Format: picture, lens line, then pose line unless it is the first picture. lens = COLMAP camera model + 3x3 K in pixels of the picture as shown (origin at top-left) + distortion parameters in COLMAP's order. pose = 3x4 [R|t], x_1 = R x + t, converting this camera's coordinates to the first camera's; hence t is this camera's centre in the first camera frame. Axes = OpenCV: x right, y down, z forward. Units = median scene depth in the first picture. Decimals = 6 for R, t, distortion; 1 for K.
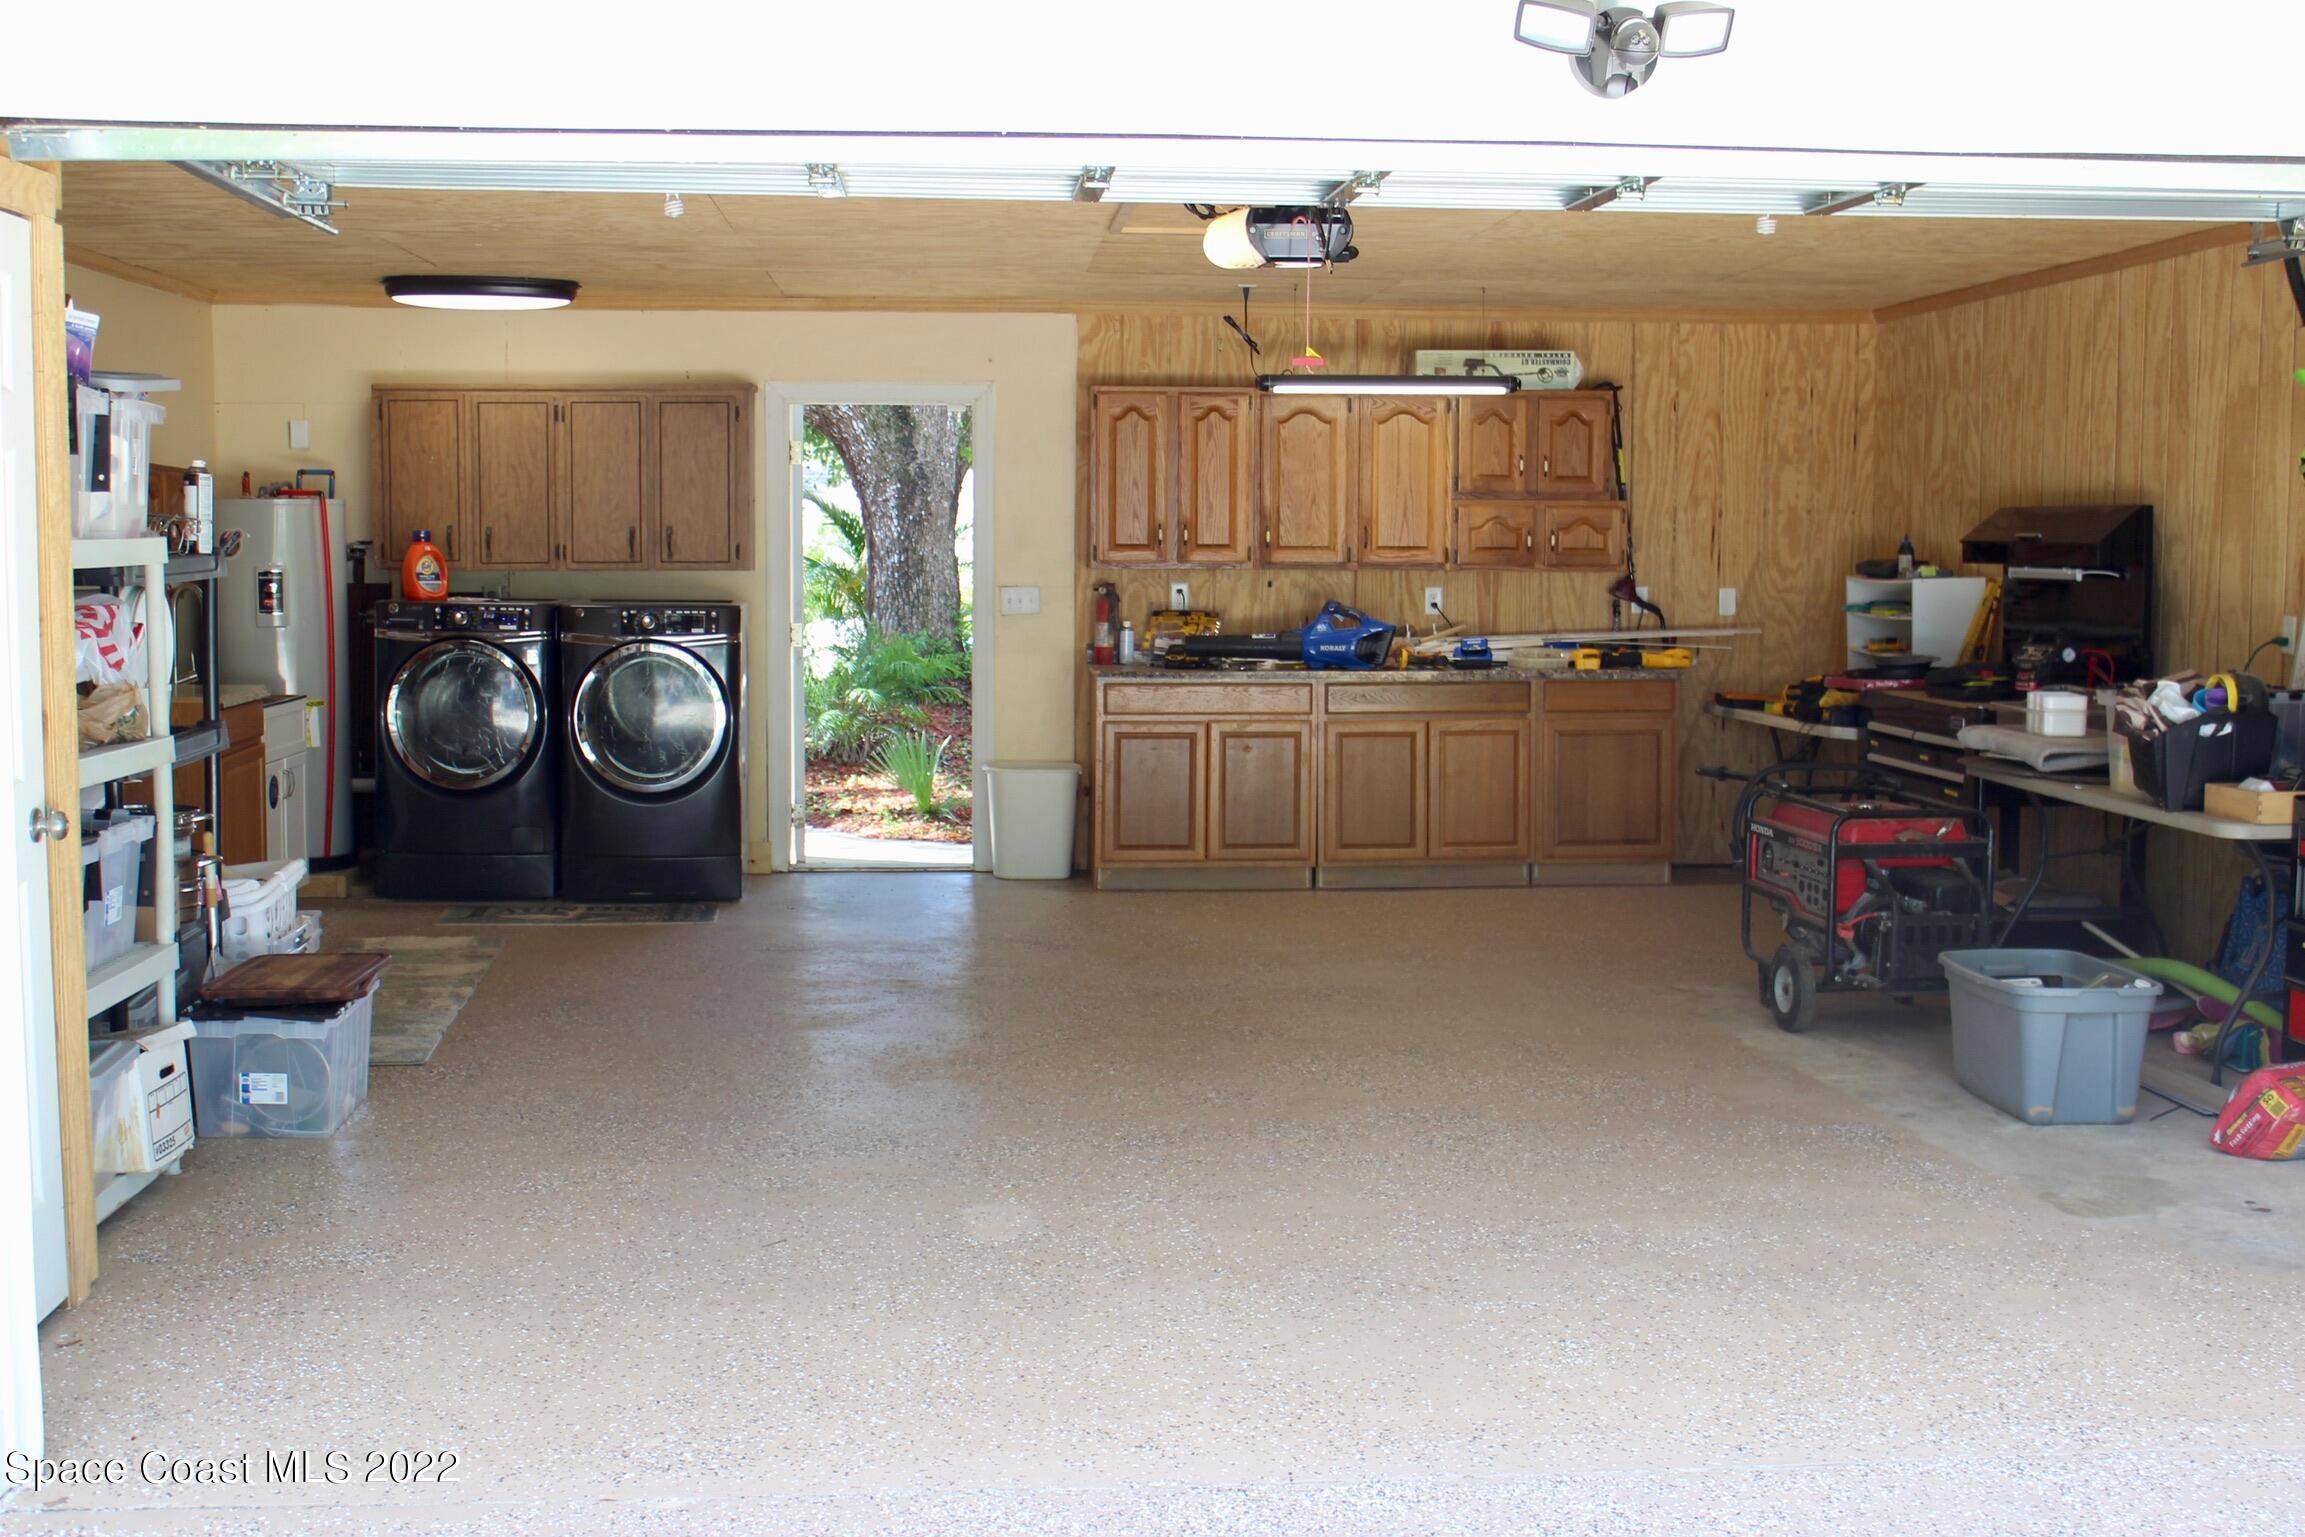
lens RADIAL K [[2636.1, 0, 1157.8], [0, 2636.1, 770.4], [0, 0, 1]] dist [-0.114926, 0.172502]
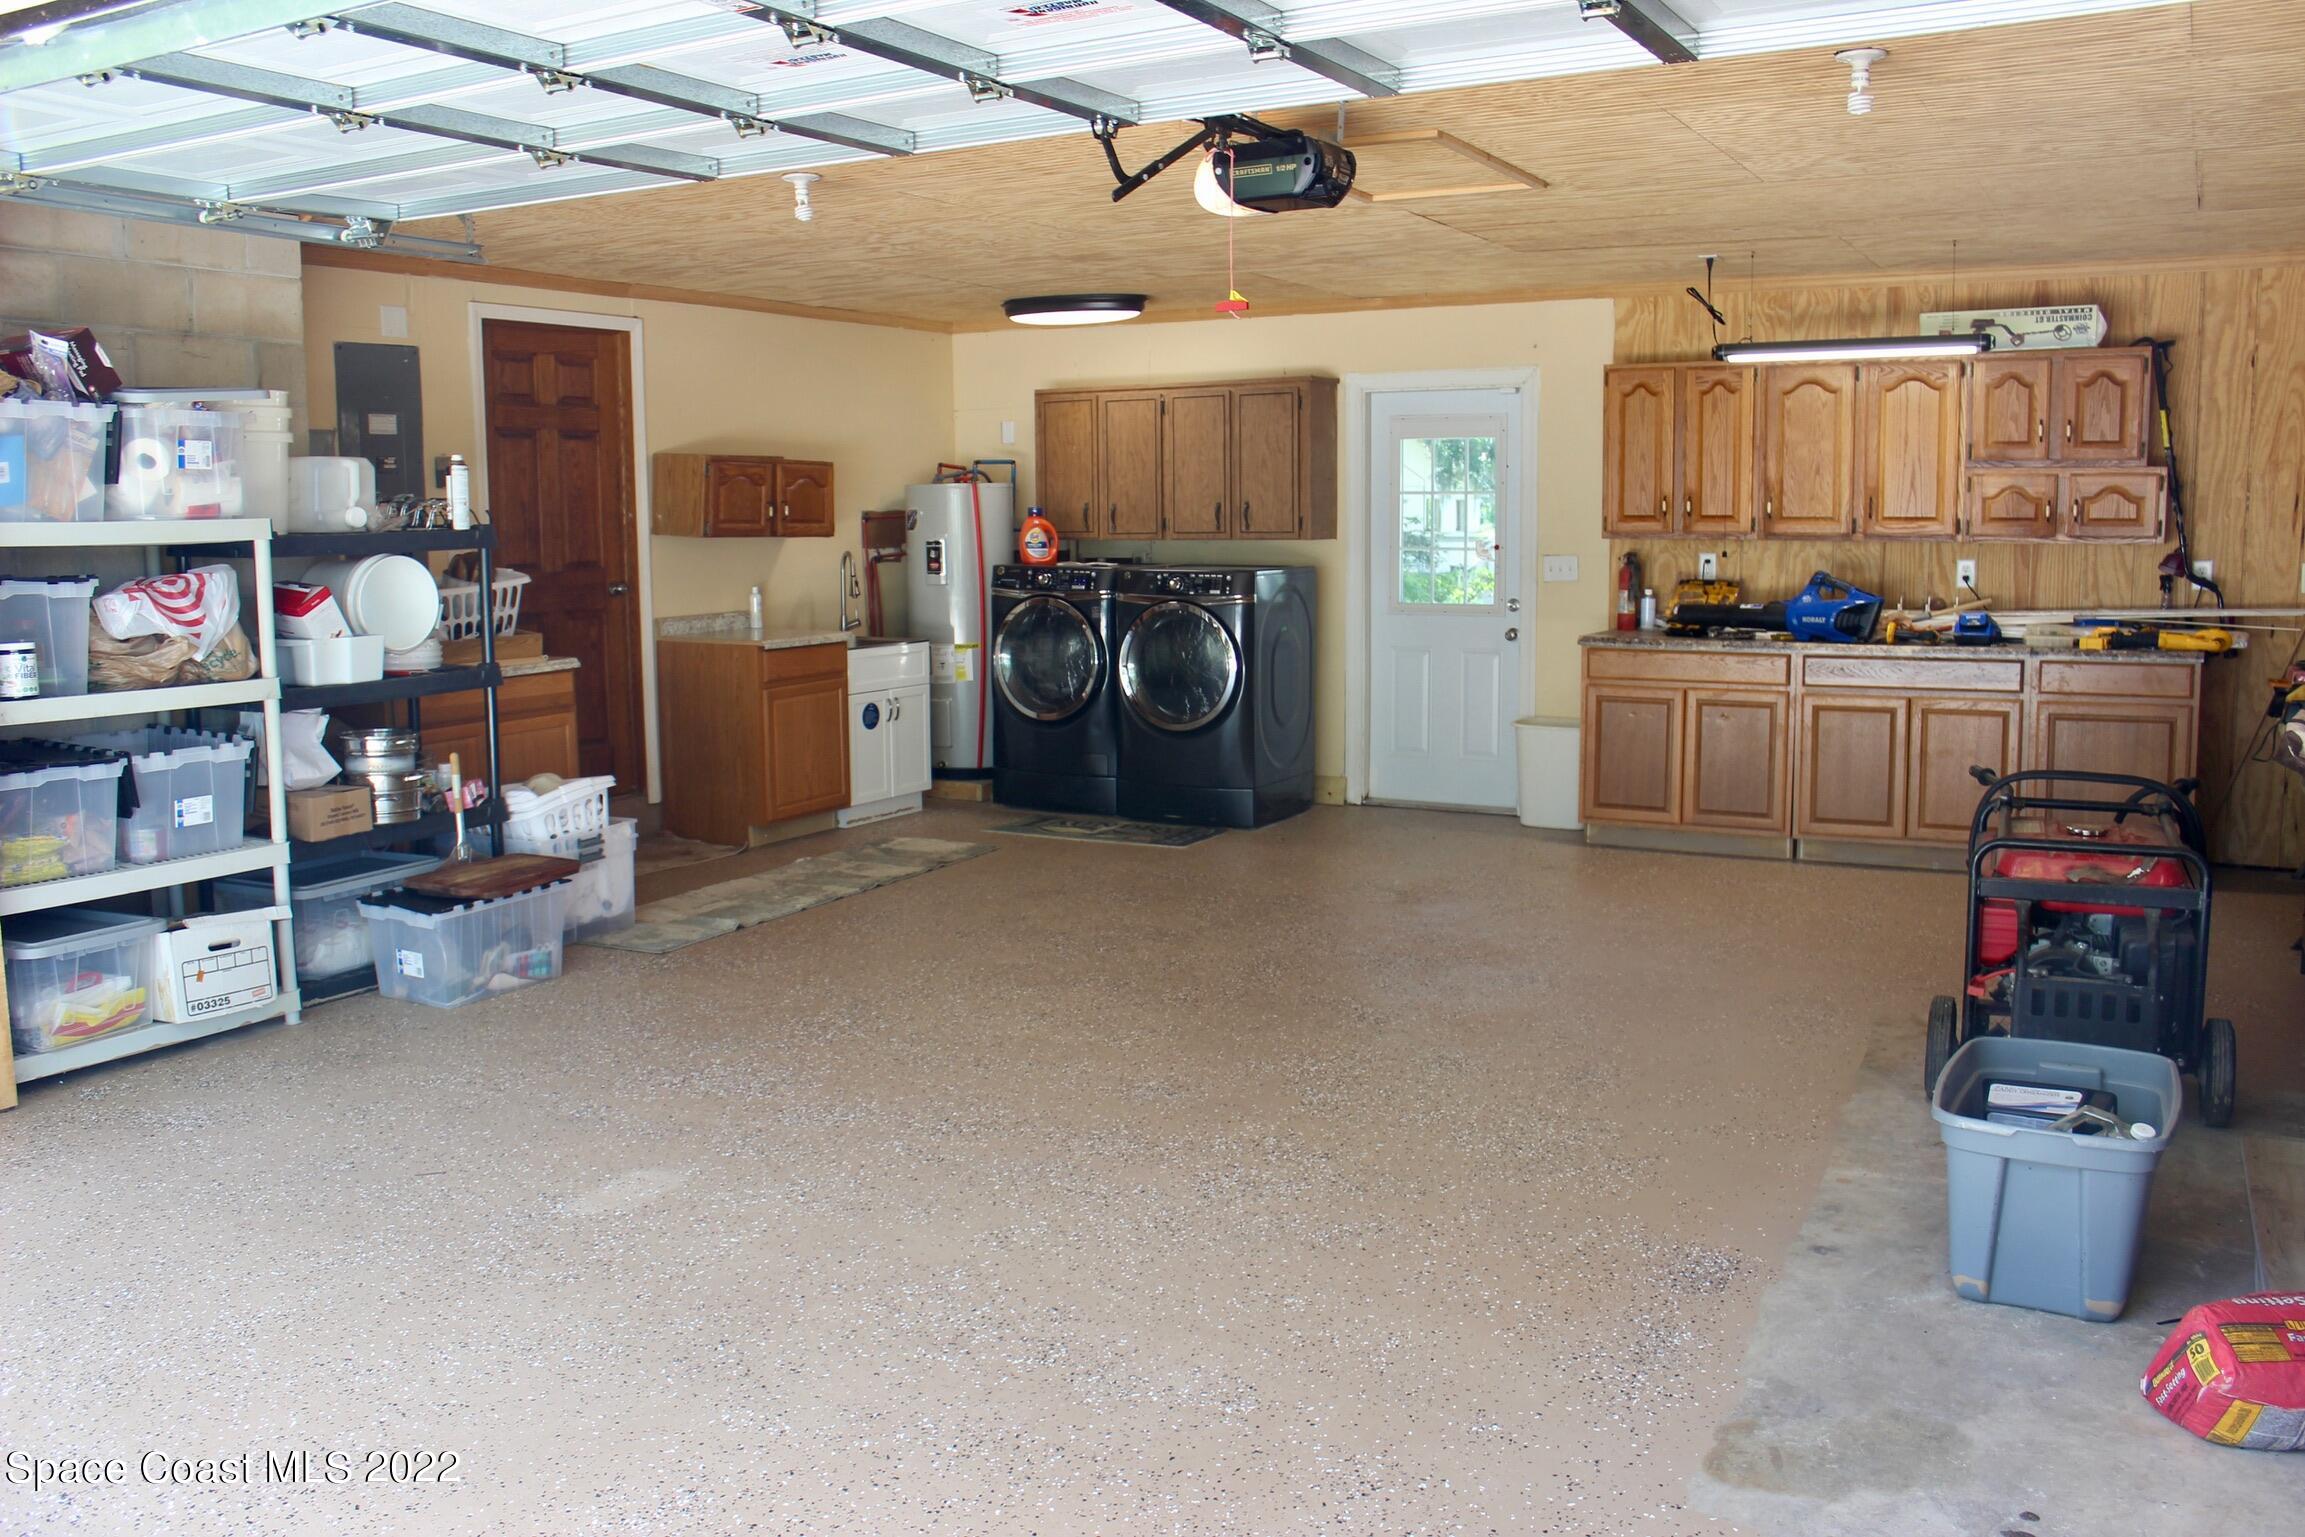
lens RADIAL K [[1928.7, 0, 1161.4], [0, 1928.7, 768.2], [0, 0, 1]] dist [-0.164465, 0.152335]
pose [[0.829397, 0.061375, -0.555278, 0.261666], [-0.038901, 0.997879, 0.052191, -0.018348], [0.557304, -0.021686, 0.830025, 0.270538]]
